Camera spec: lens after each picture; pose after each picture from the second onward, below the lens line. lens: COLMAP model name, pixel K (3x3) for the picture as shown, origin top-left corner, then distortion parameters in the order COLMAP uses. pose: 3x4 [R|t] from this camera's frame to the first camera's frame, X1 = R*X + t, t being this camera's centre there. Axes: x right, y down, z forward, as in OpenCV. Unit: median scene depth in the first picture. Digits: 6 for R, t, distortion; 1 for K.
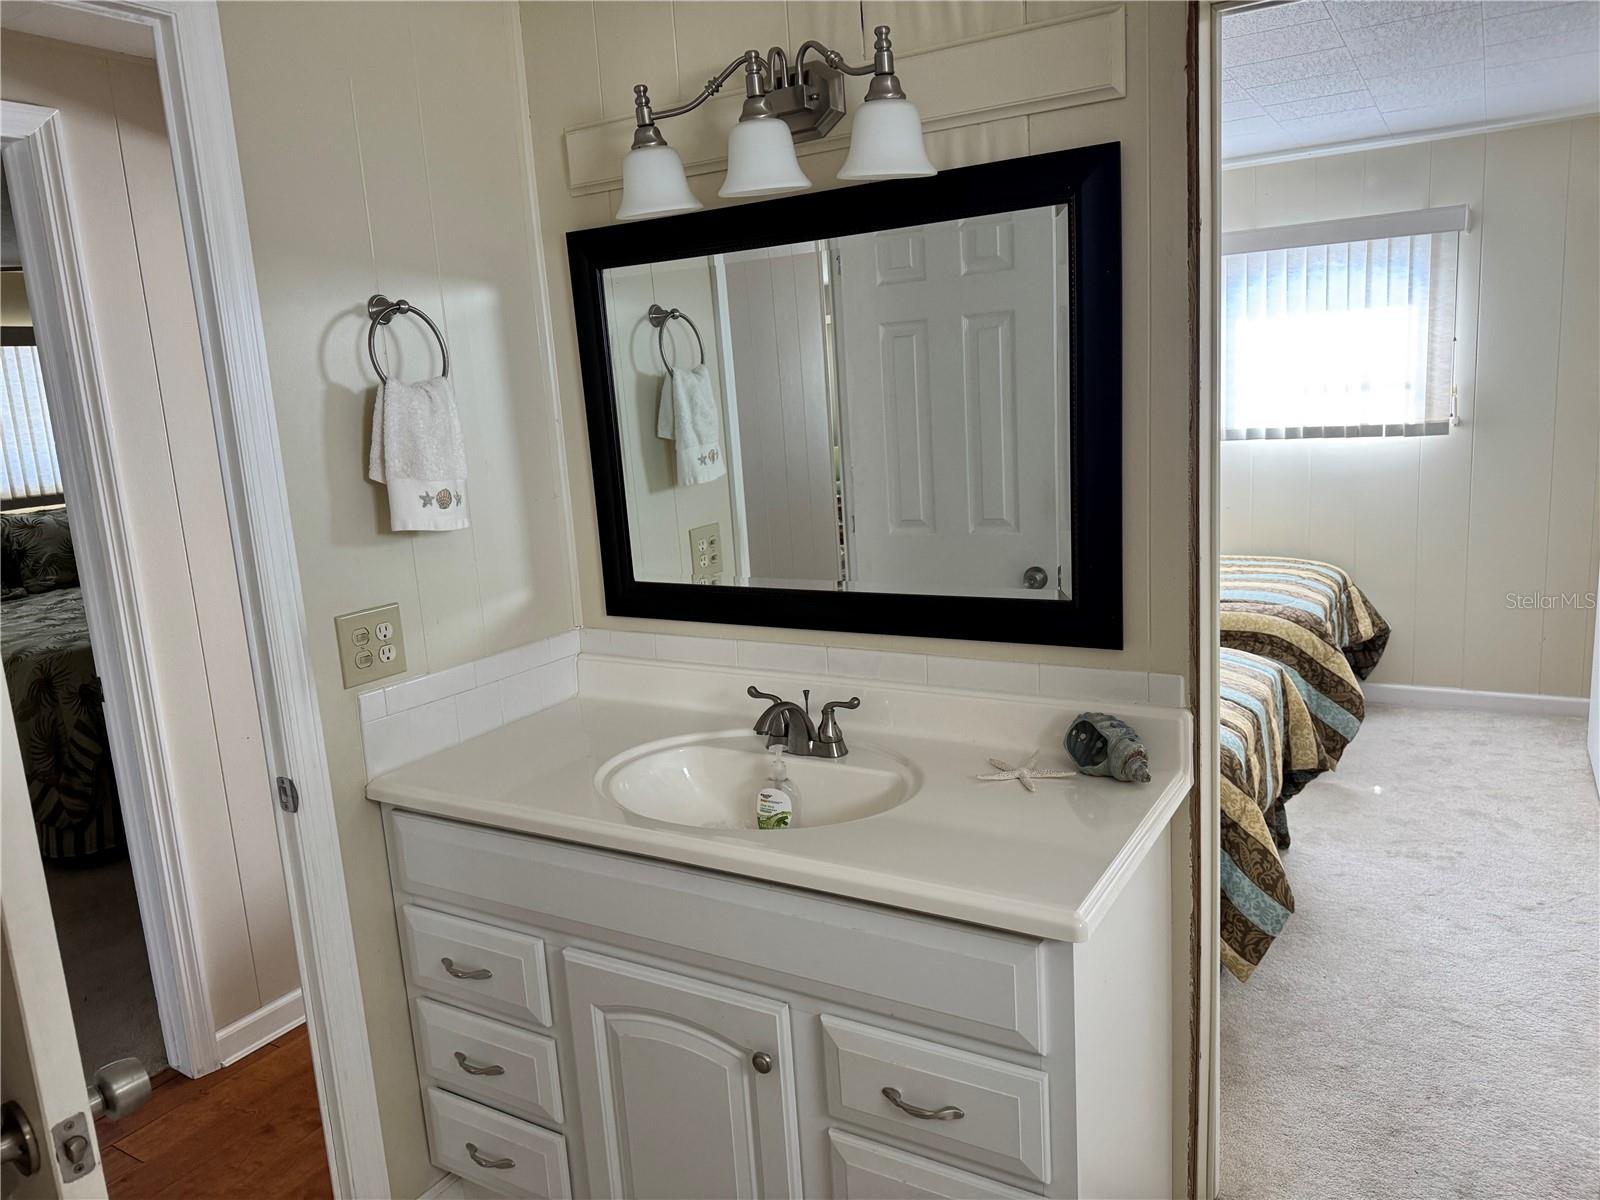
lens RADIAL K [[1129.8, 0, 799.0], [0, 1129.8, 586.5], [0, 0, 1]] dist [0.026869, -0.046585]
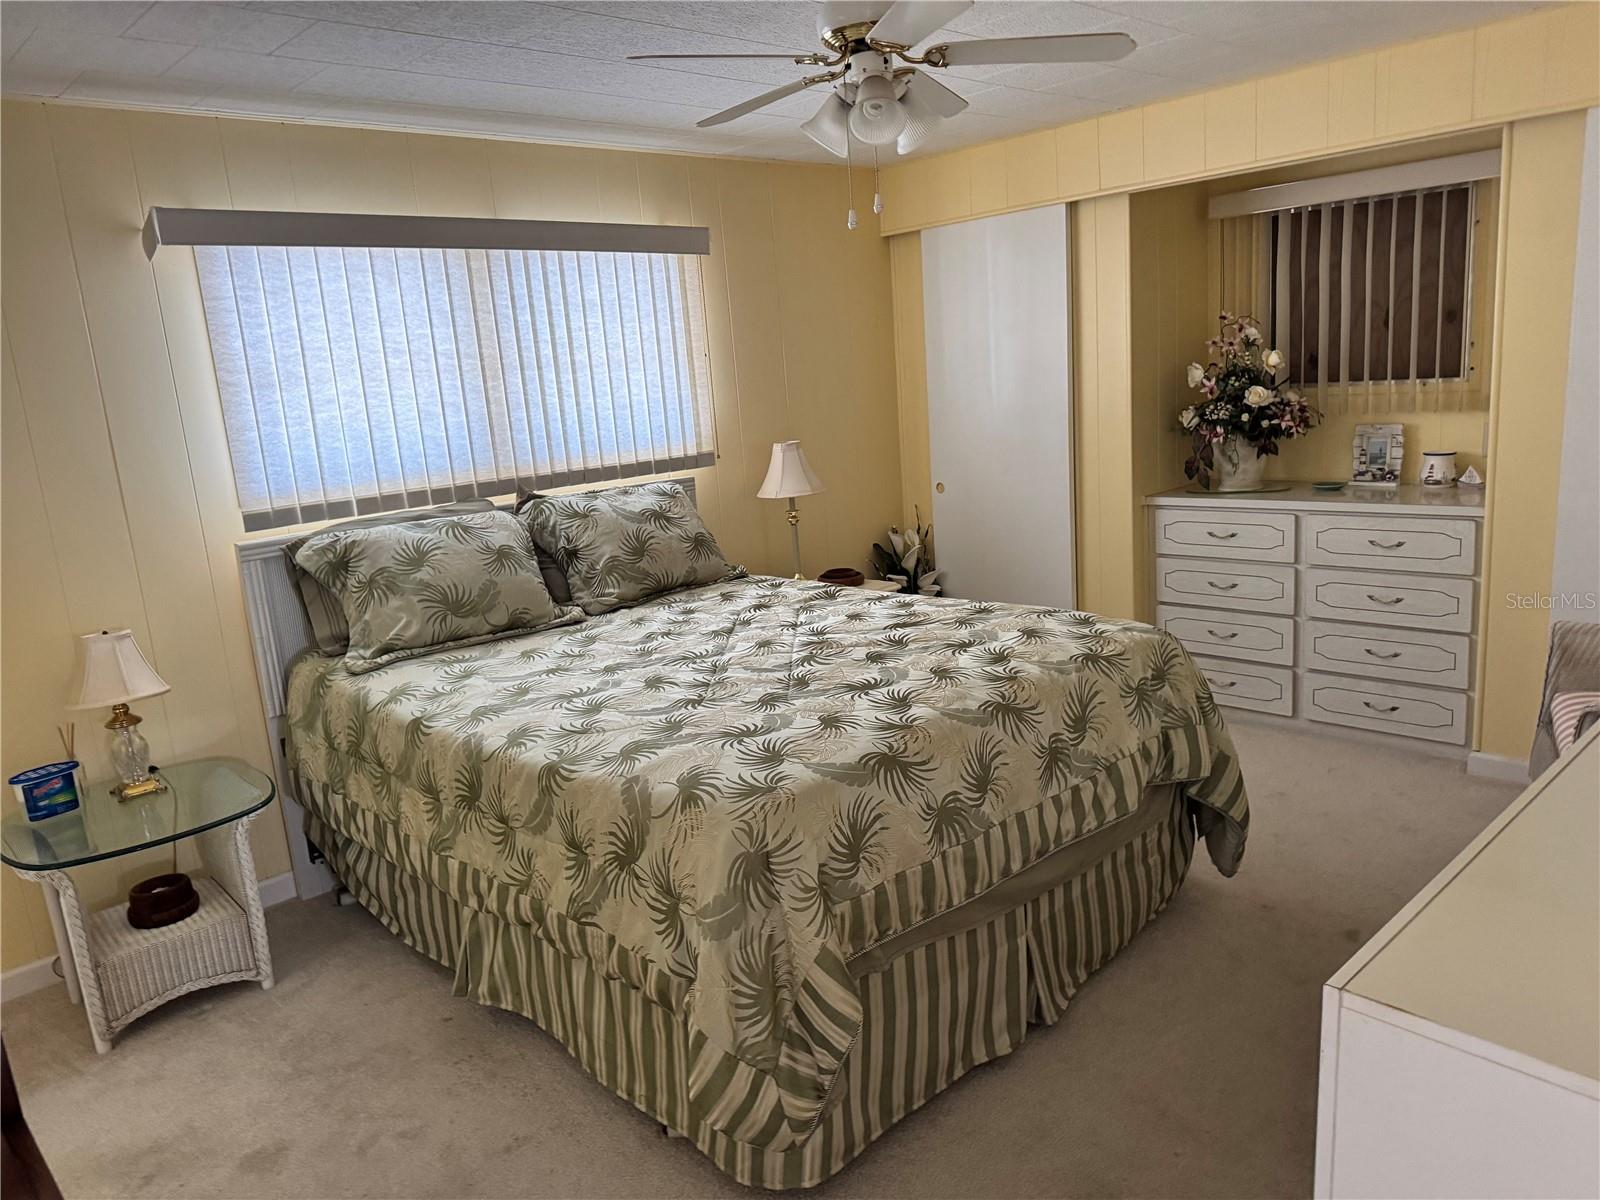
lens RADIAL K [[1136.6, 0, 799.2], [0, 1136.6, 596.0], [0, 0, 1]] dist [0.038794, -0.038881]
pose [[0.961069, 0.044216, -0.272746, -0.464273], [-0.033730, 0.998505, 0.043018, -0.048802], [0.274240, -0.032143, 0.961124, 0.473834]]
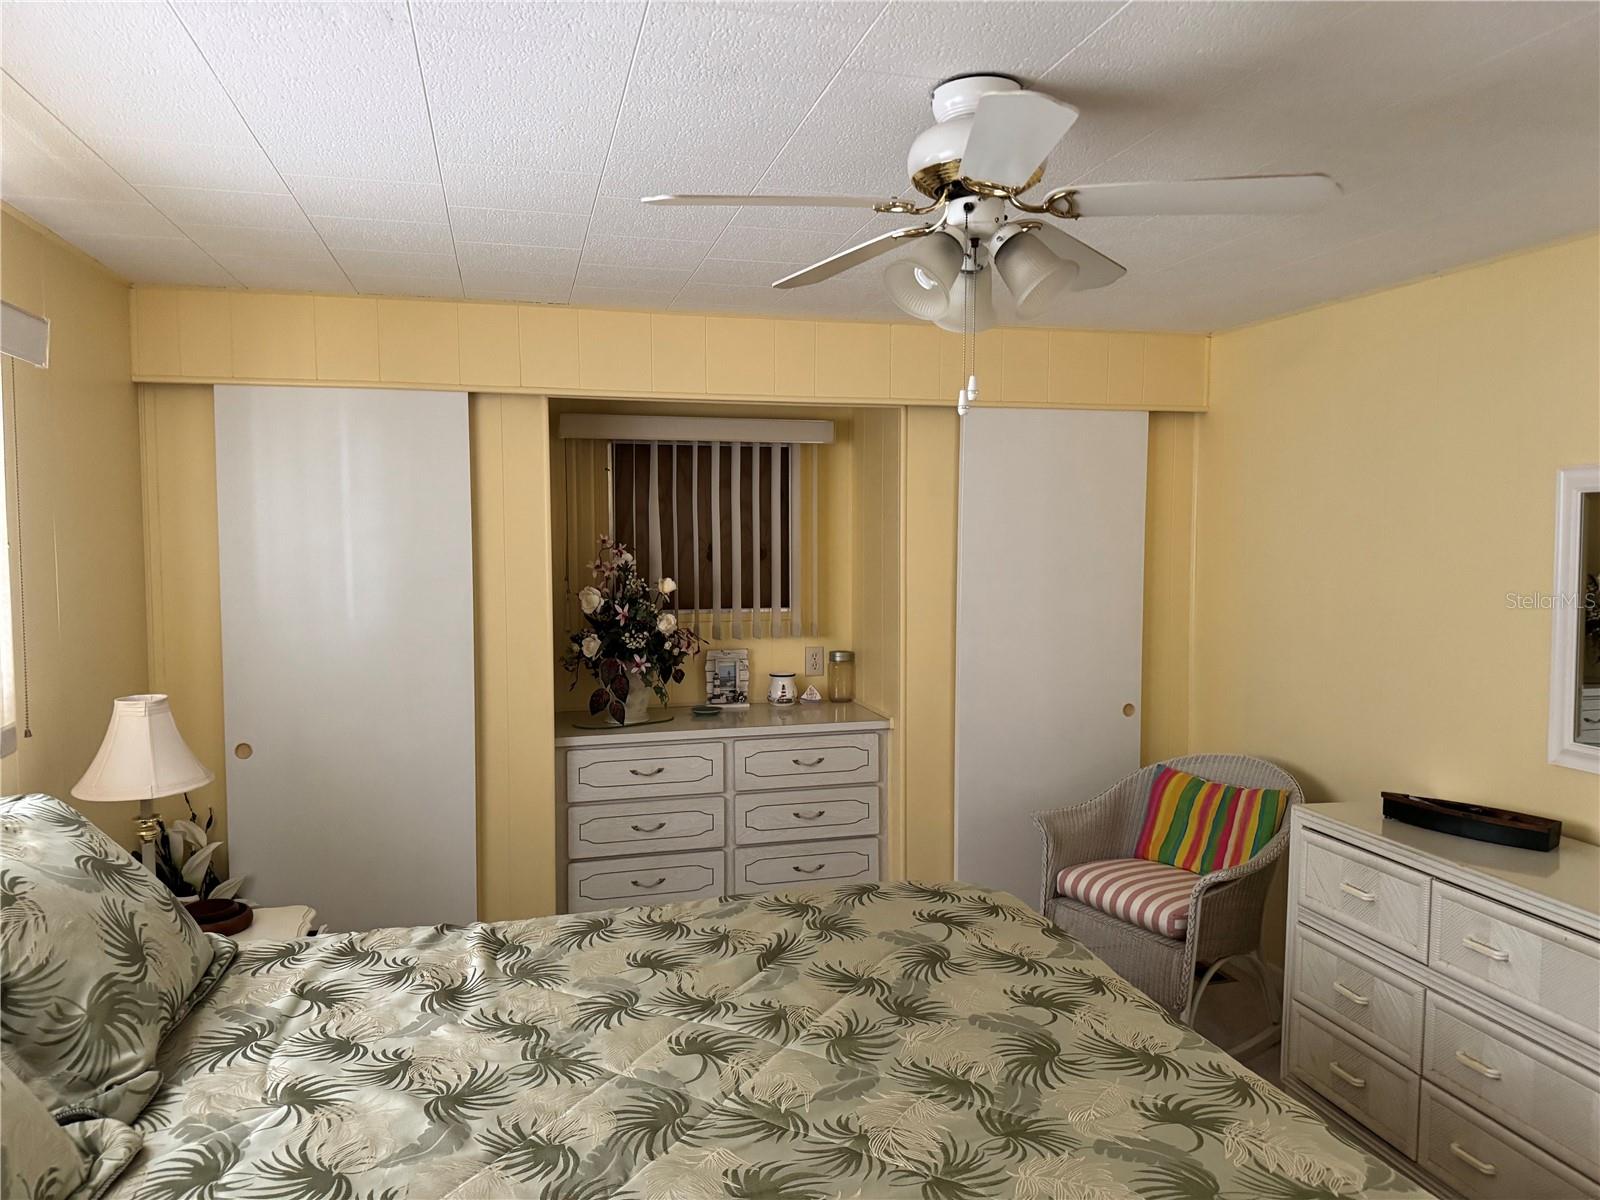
lens RADIAL K [[1114.4, 0, 803.6], [0, 1114.4, 583.2], [0, 0, 1]] dist [0.093657, -0.101443]
pose [[0.707123, 0.024791, 0.706656, -0.957397], [0.087408, 0.988655, -0.122150, -0.103171], [-0.701668, 0.148142, 0.696933, 0.814125]]
